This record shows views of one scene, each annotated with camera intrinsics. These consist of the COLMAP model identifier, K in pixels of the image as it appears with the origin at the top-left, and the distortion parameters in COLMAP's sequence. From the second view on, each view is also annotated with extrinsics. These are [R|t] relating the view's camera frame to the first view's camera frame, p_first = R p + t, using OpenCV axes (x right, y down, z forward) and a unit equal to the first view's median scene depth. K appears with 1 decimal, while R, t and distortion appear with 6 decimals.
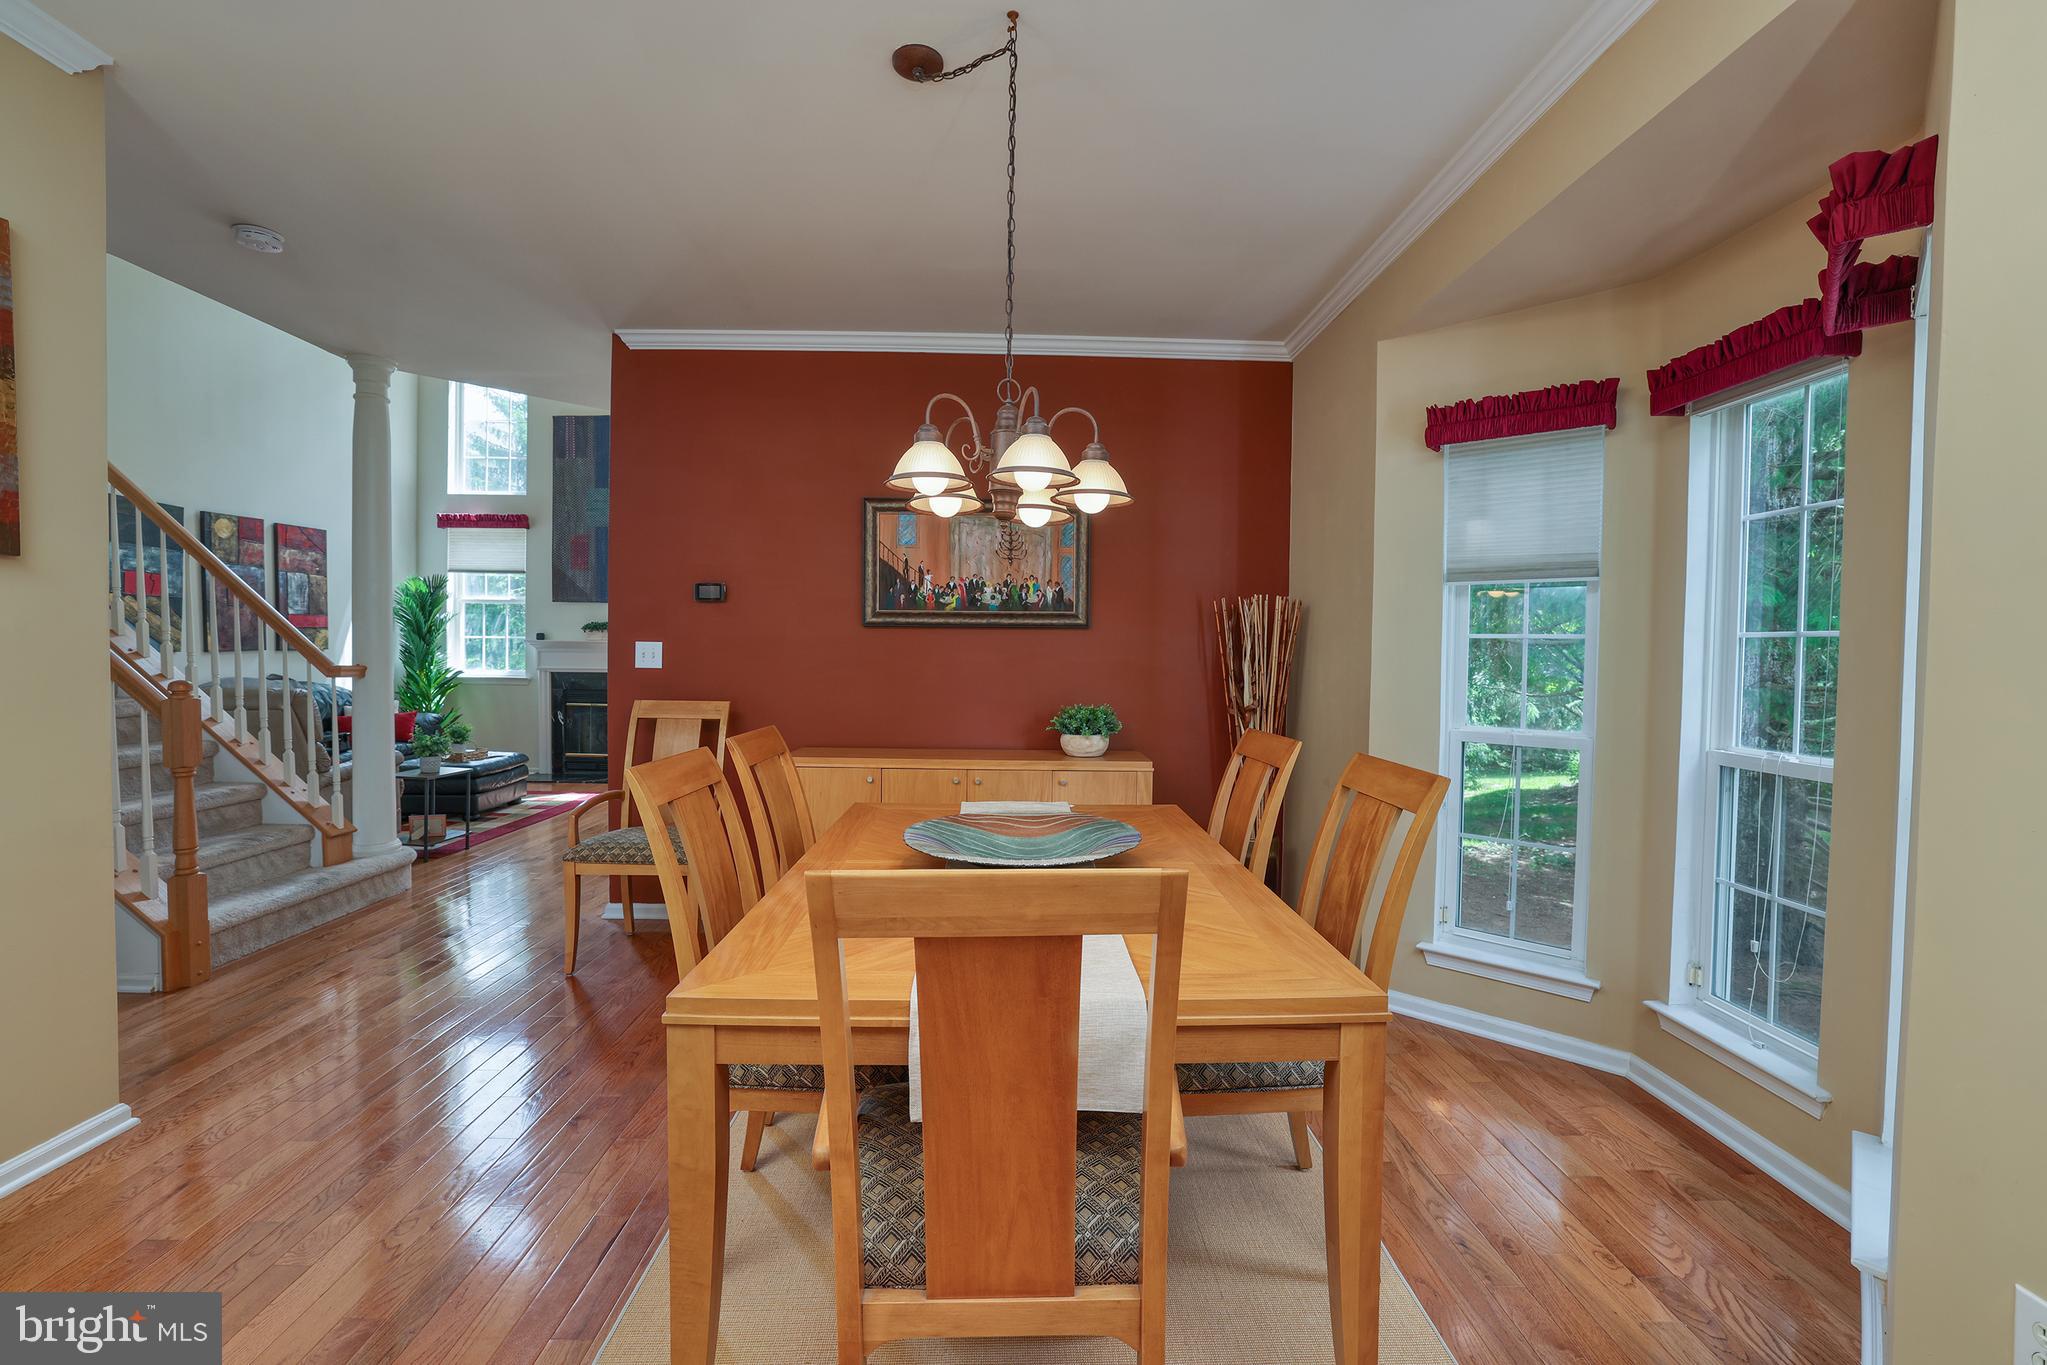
lens RADIAL K [[875.6, 0, 1026.7], [0, 875.6, 672.6], [0, 0, 1]] dist [-0.036281, 0.007680]
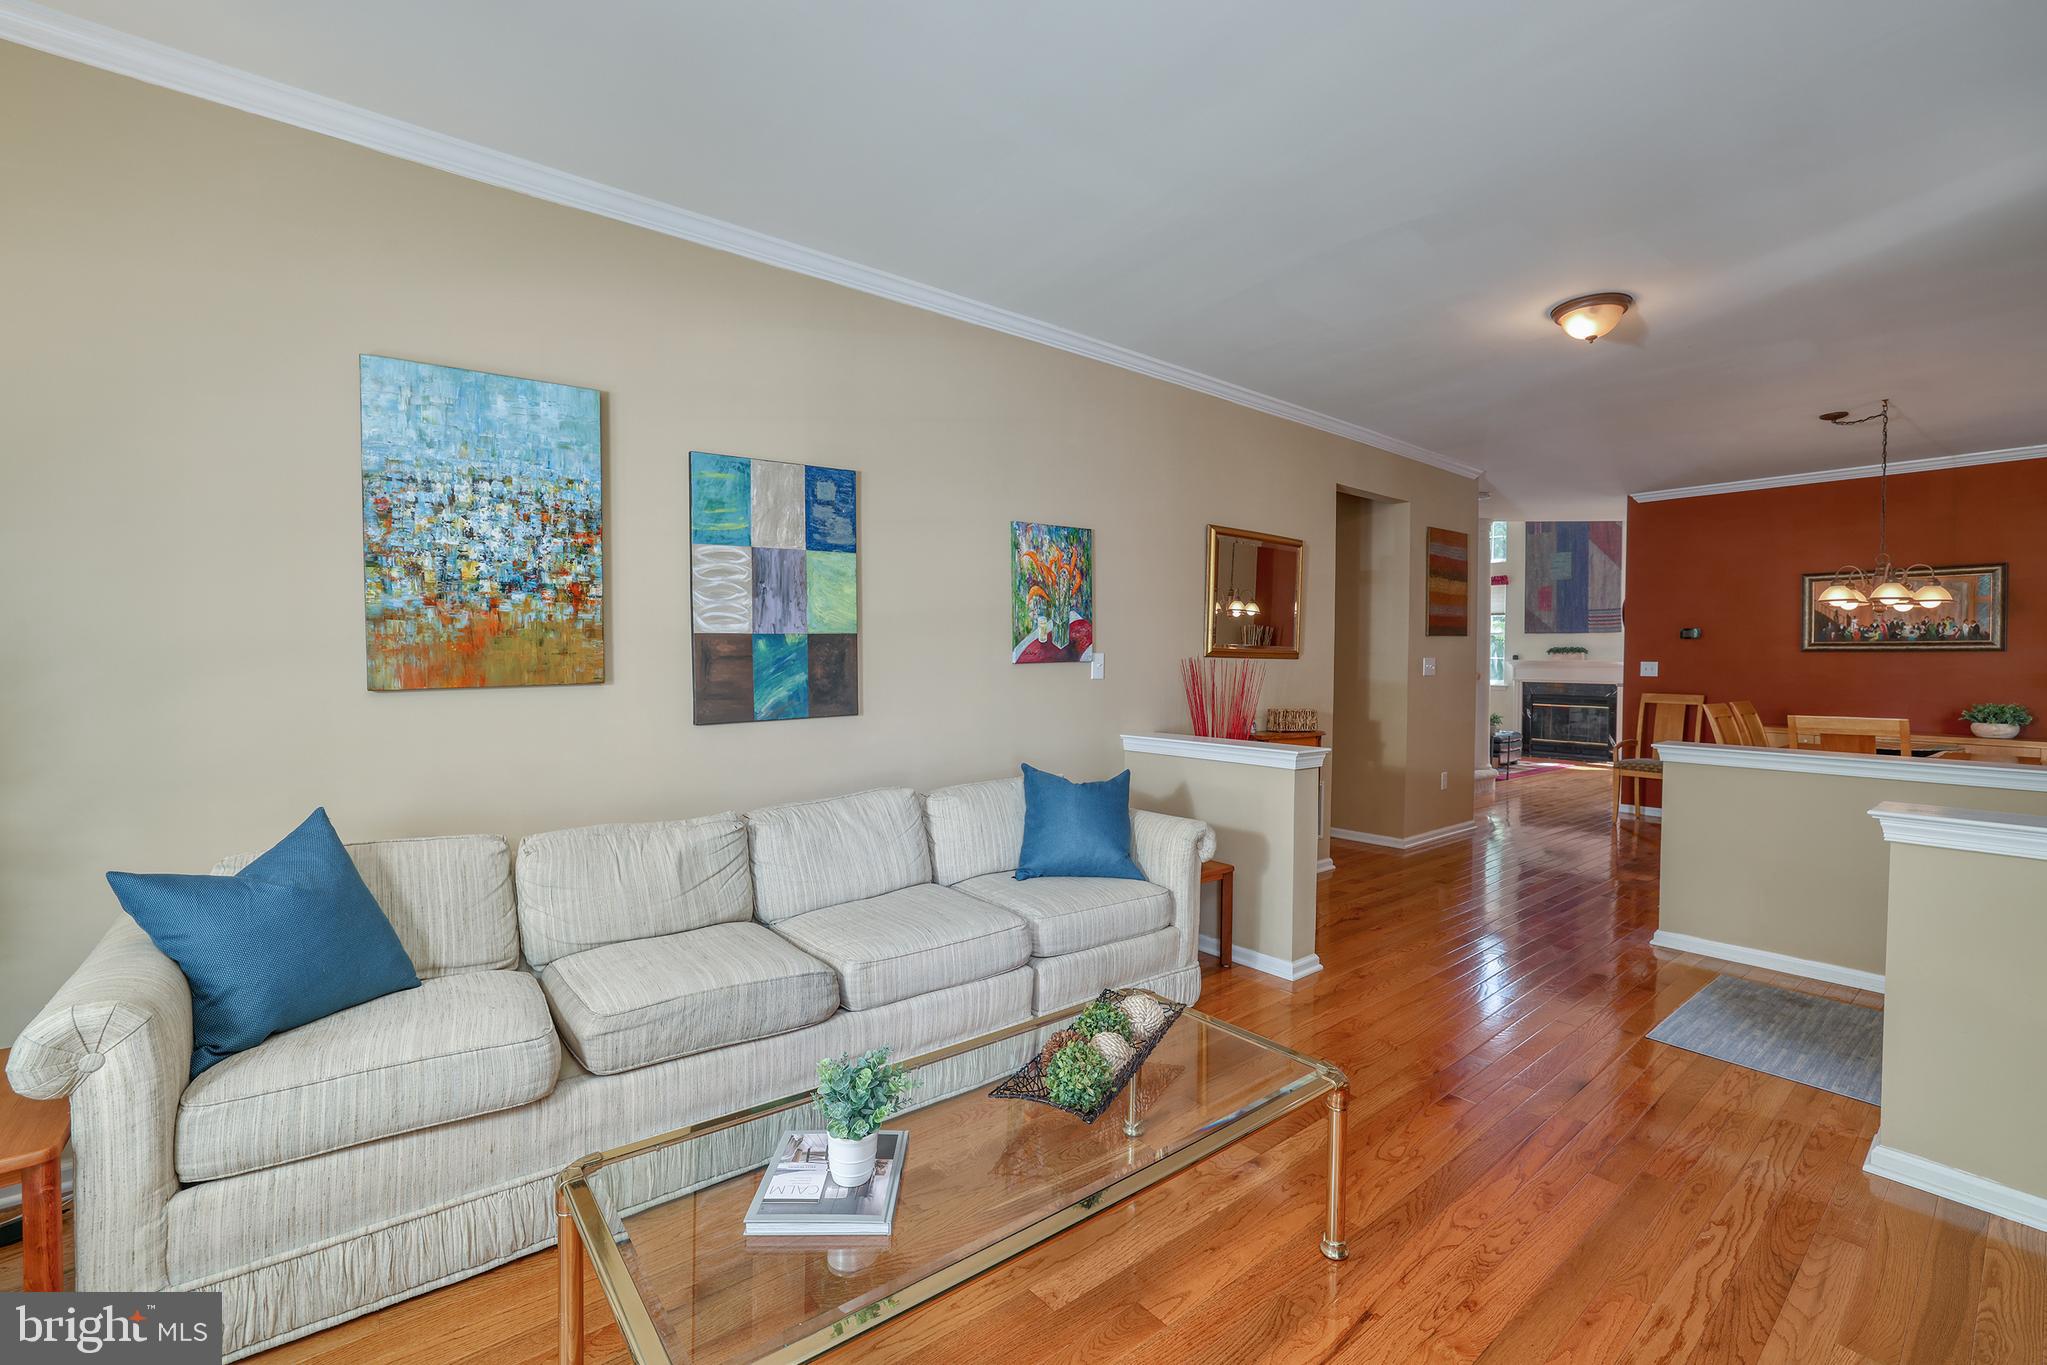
lens RADIAL K [[875.6, 0, 1012.3], [0, 875.6, 675.5], [0, 0, 1]] dist [-0.036281, 0.007680]
pose [[0.599876, 0.009463, -0.800037, 0.206647], [-0.023327, 0.999712, -0.005666, 0.034588], [0.799753, 0.022062, 0.599924, -1.147416]]
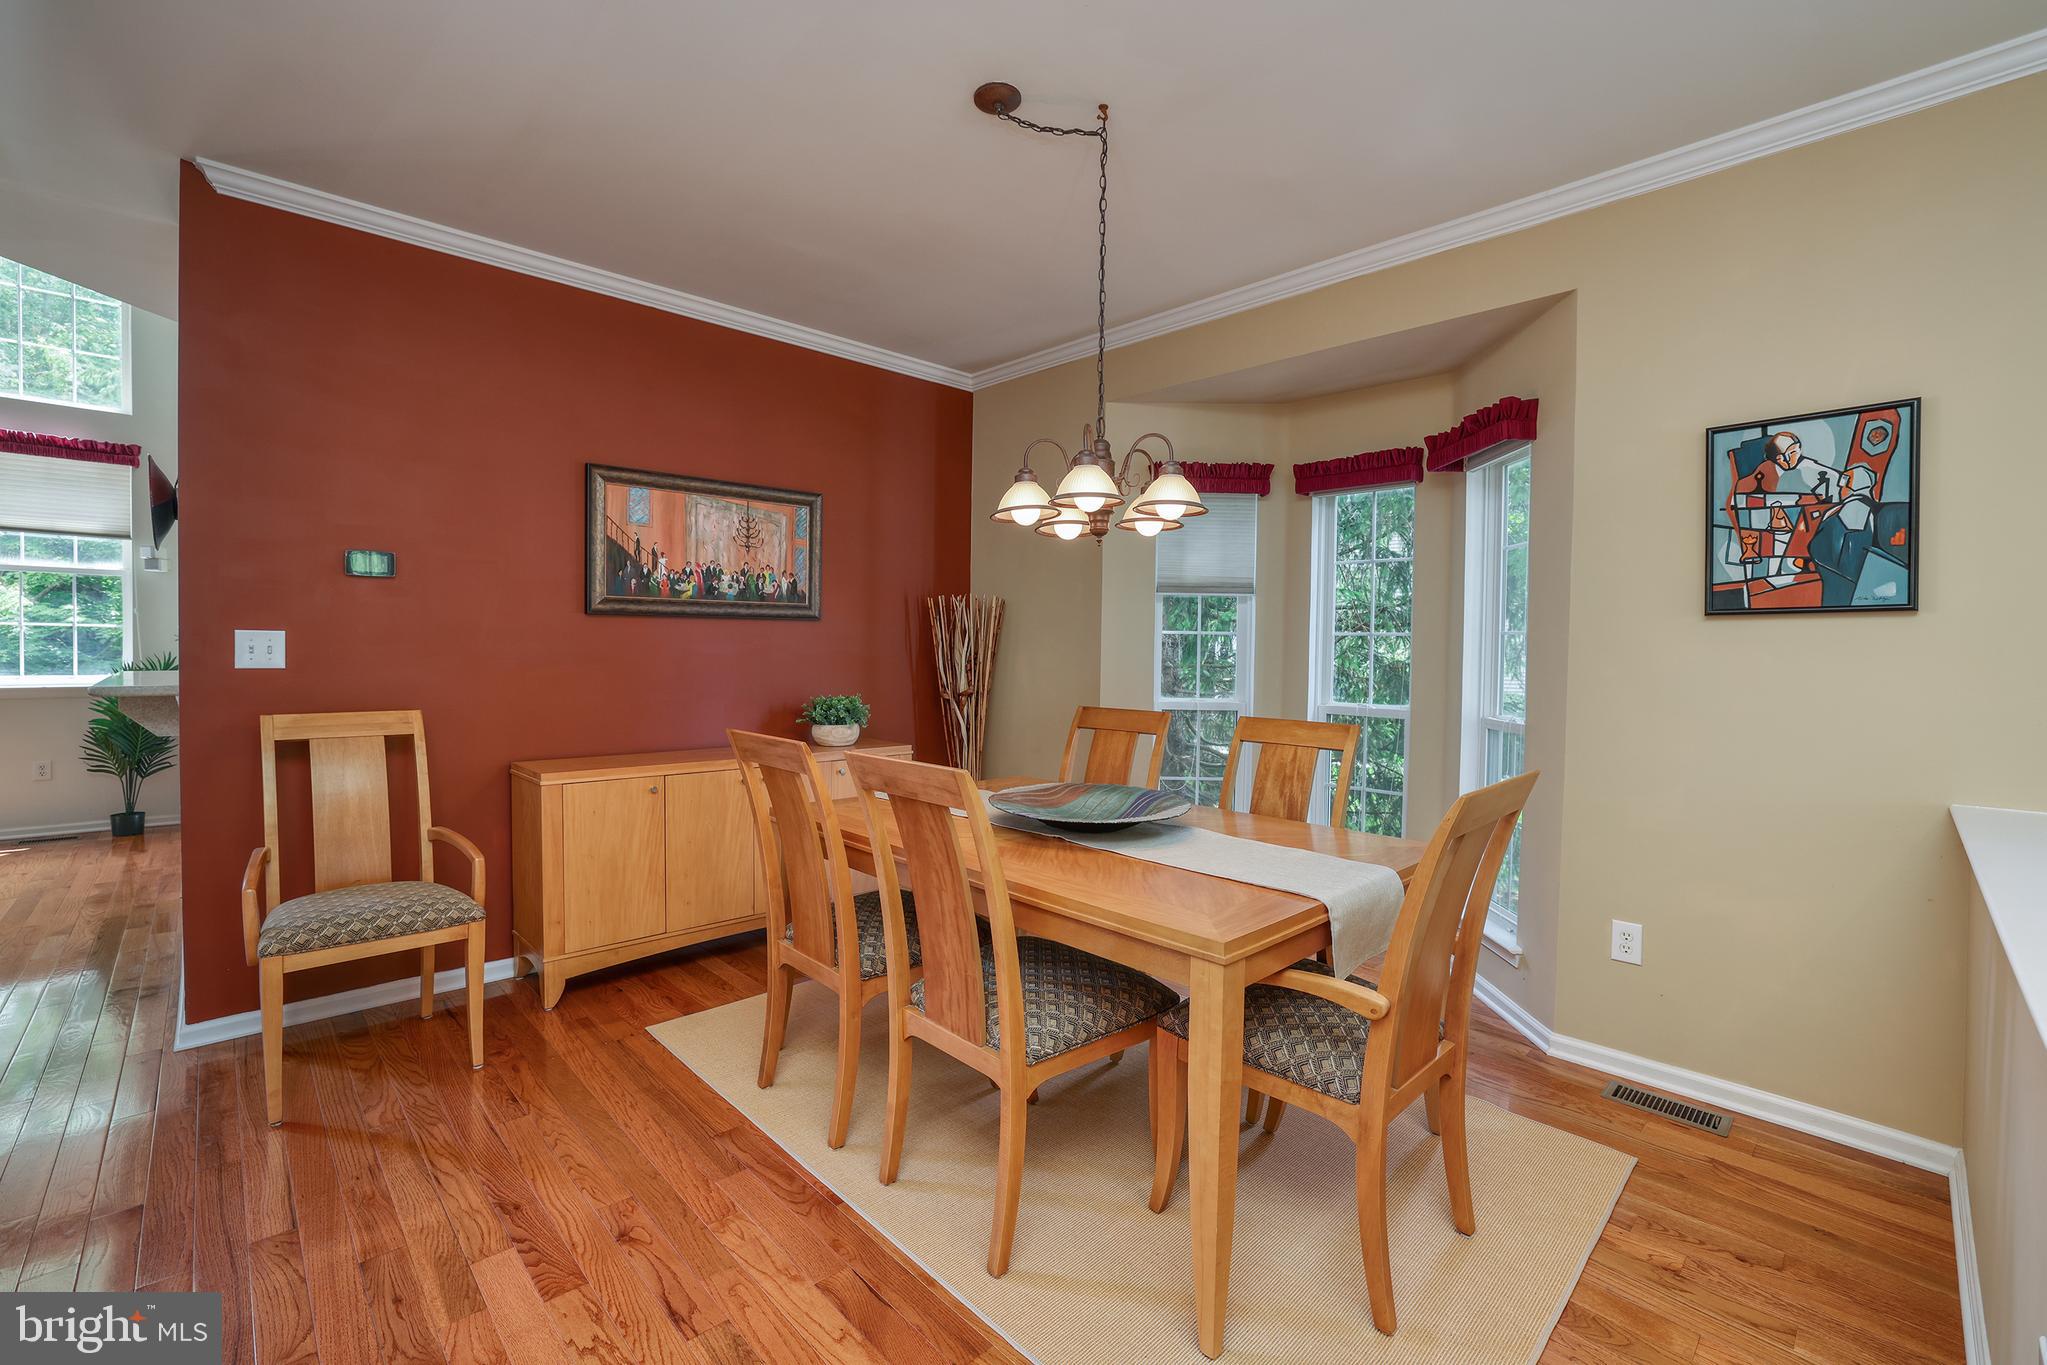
lens RADIAL K [[875.6, 0, 1021.7], [0, 875.6, 668.5], [0, 0, 1]] dist [-0.036281, 0.007680]
pose [[0.742916, -0.020287, 0.669078, -0.441682], [0.014505, 0.999794, 0.014210, -0.006203], [-0.669228, -0.000852, 0.743057, 0.094150]]
